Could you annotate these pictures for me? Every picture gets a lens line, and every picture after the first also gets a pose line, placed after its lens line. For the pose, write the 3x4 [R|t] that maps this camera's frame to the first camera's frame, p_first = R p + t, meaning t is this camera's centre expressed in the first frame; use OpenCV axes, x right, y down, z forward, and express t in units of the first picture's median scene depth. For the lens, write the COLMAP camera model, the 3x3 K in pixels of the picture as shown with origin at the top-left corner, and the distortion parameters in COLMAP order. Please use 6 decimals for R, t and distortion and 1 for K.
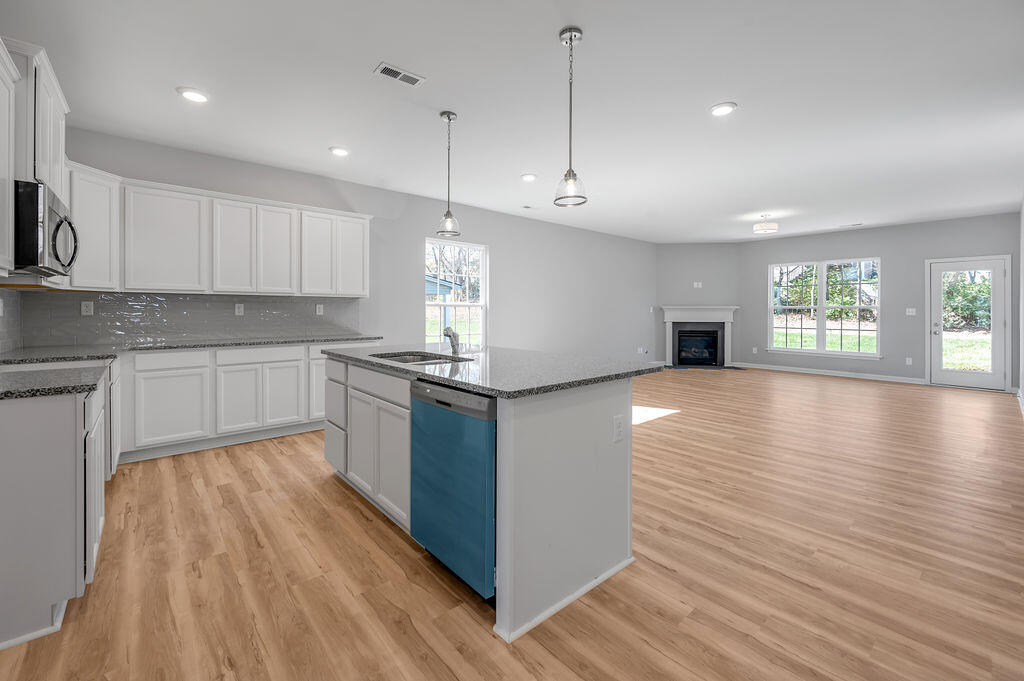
lens RADIAL K [[414.6, 0, 510.0], [0, 414.6, 313.2], [0, 0, 1]] dist [-0.002734, 0.000043]
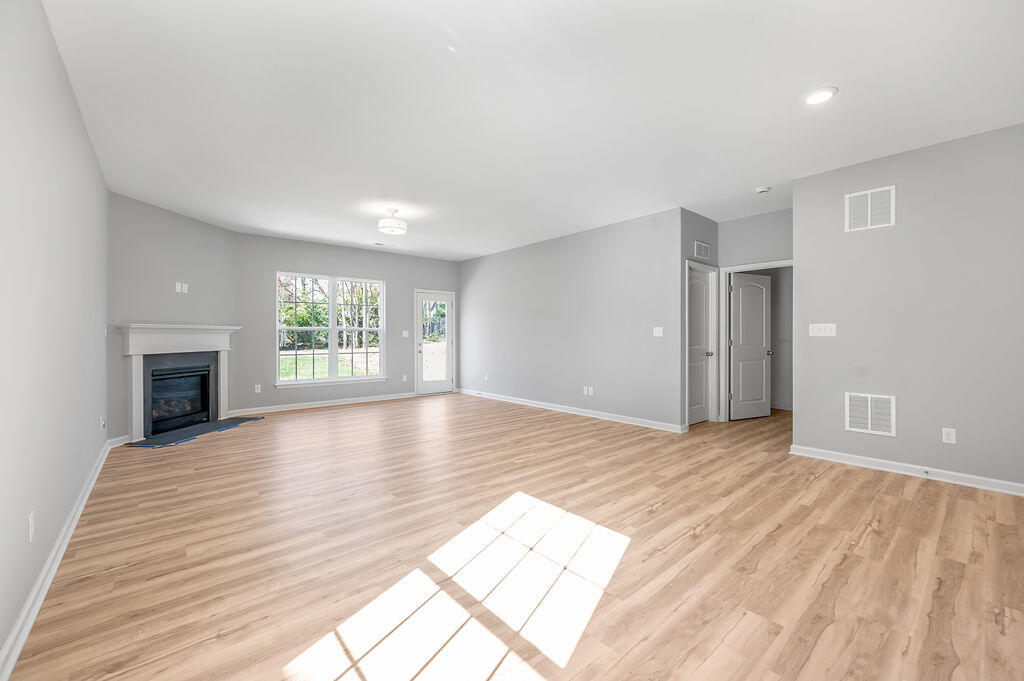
lens RADIAL K [[414.6, 0, 511.1], [0, 414.6, 333.6], [0, 0, 1]] dist [-0.002734, 0.000043]
pose [[0.008368, 0.001676, 0.999964, -0.375783], [0.006334, 0.999978, -0.001729, -0.003261], [-0.999945, 0.006349, 0.008357, 1.742102]]
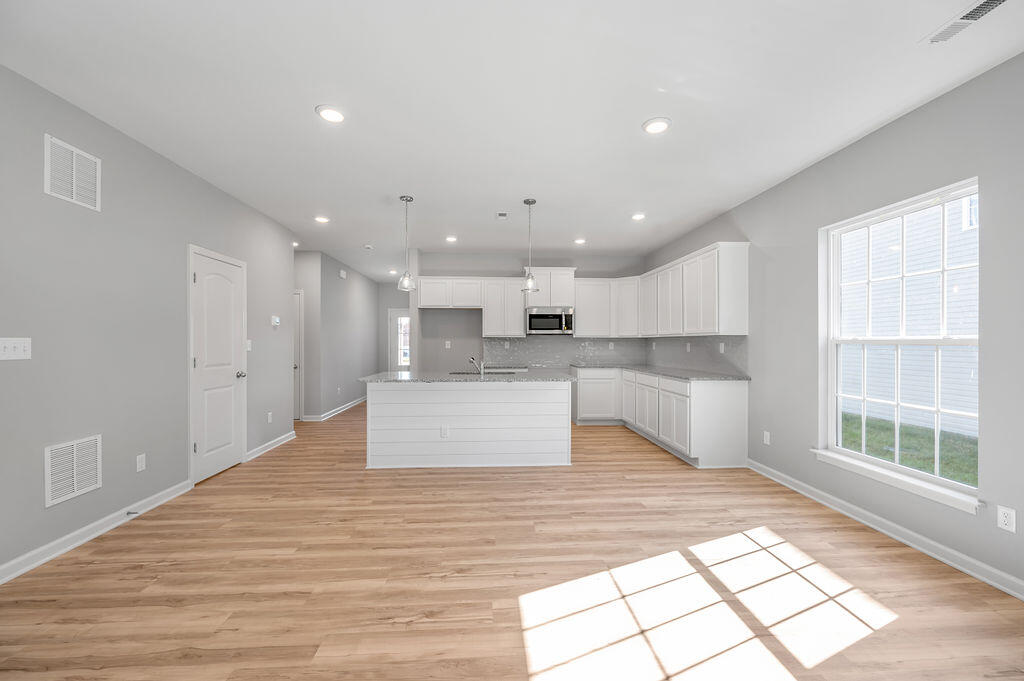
lens RADIAL K [[414.6, 0, 510.3], [0, 414.6, 343.3], [0, 0, 1]] dist [-0.002734, 0.000043]
pose [[-0.605206, -0.001934, -0.796067, 1.035646], [-0.007150, 0.999970, 0.003007, -0.030401], [0.796037, 0.007511, -0.605201, 1.930149]]
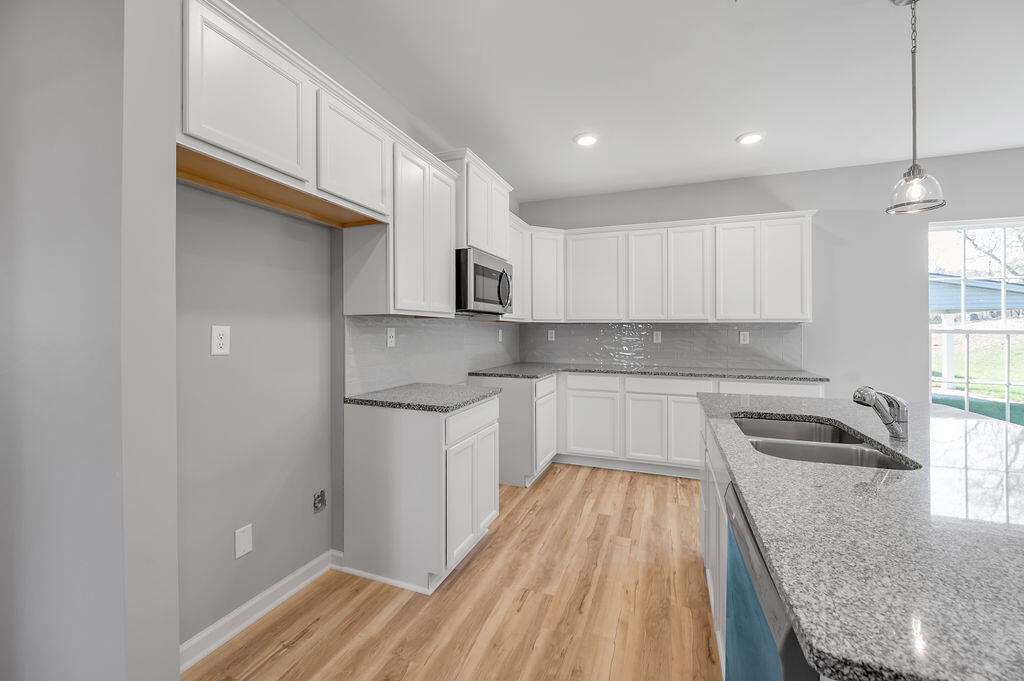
lens RADIAL K [[414.6, 0, 512.1], [0, 414.6, 327.4], [0, 0, 1]] dist [-0.002734, 0.000043]
pose [[0.473246, -0.003139, -0.880925, 0.086205], [-0.009277, 0.999920, -0.008547, -0.028987], [0.880882, 0.012217, 0.473179, 0.316219]]
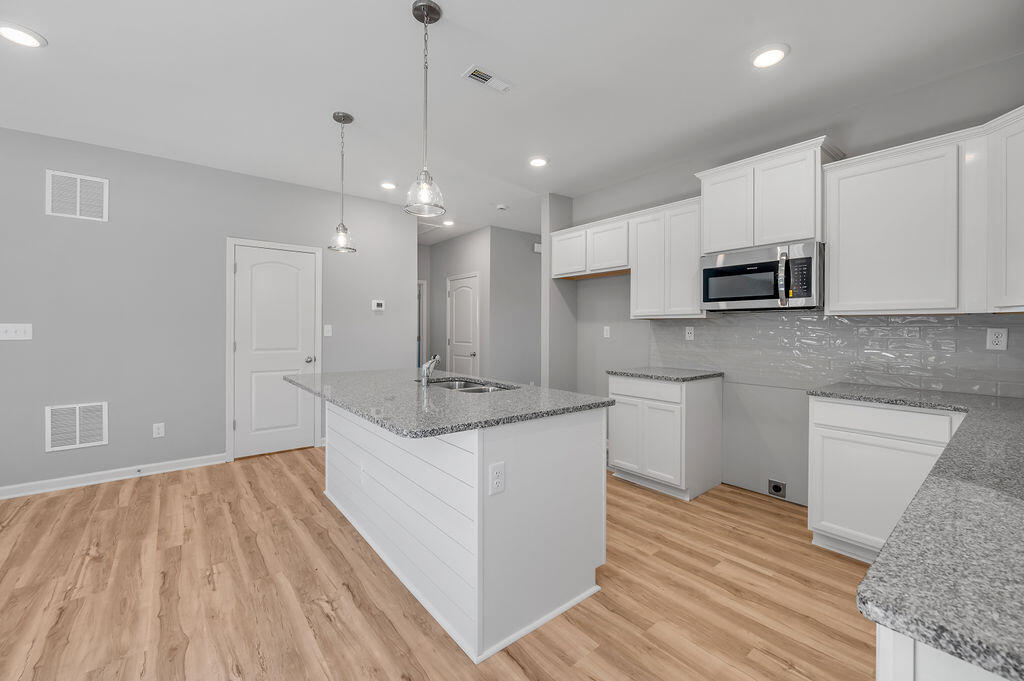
lens RADIAL K [[414.6, 0, 514.9], [0, 414.6, 330.3], [0, 0, 1]] dist [-0.002734, 0.000043]
pose [[-0.999567, -0.004938, 0.029019, -0.324061], [-0.004668, 0.999945, 0.009381, -0.031037], [-0.029063, 0.009242, -0.999535, 1.747674]]
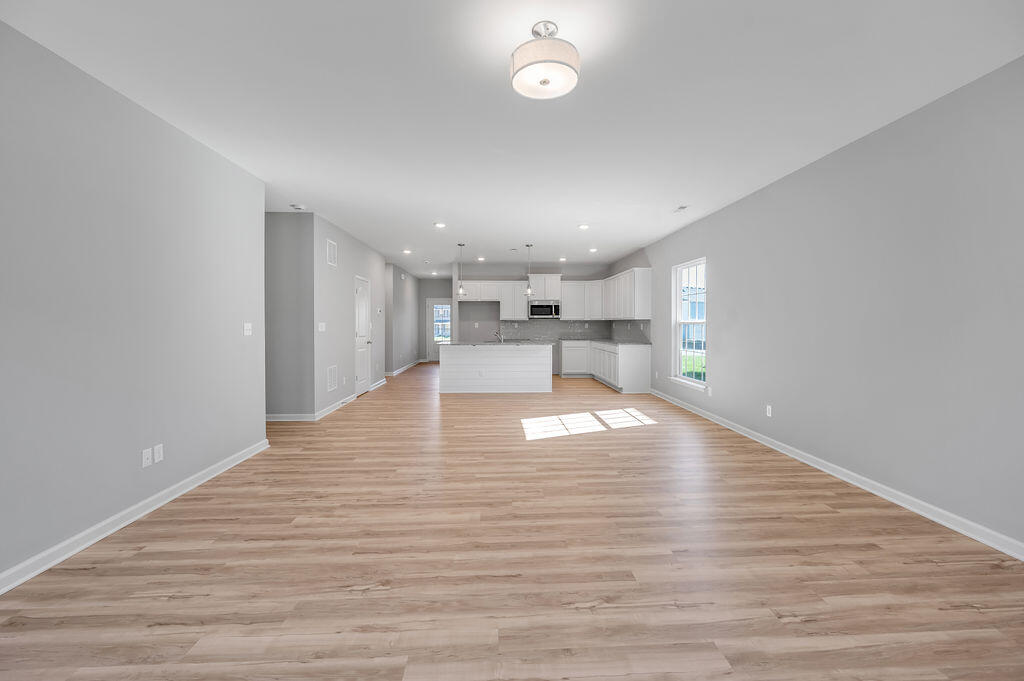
lens RADIAL K [[414.6, 0, 507.1], [0, 414.6, 341.7], [0, 0, 1]] dist [-0.002734, 0.000043]
pose [[-0.628460, 0.033262, -0.777131, 1.969906], [-0.004887, 0.998897, 0.046706, -0.037355], [0.777827, 0.033151, -0.627604, 2.650122]]
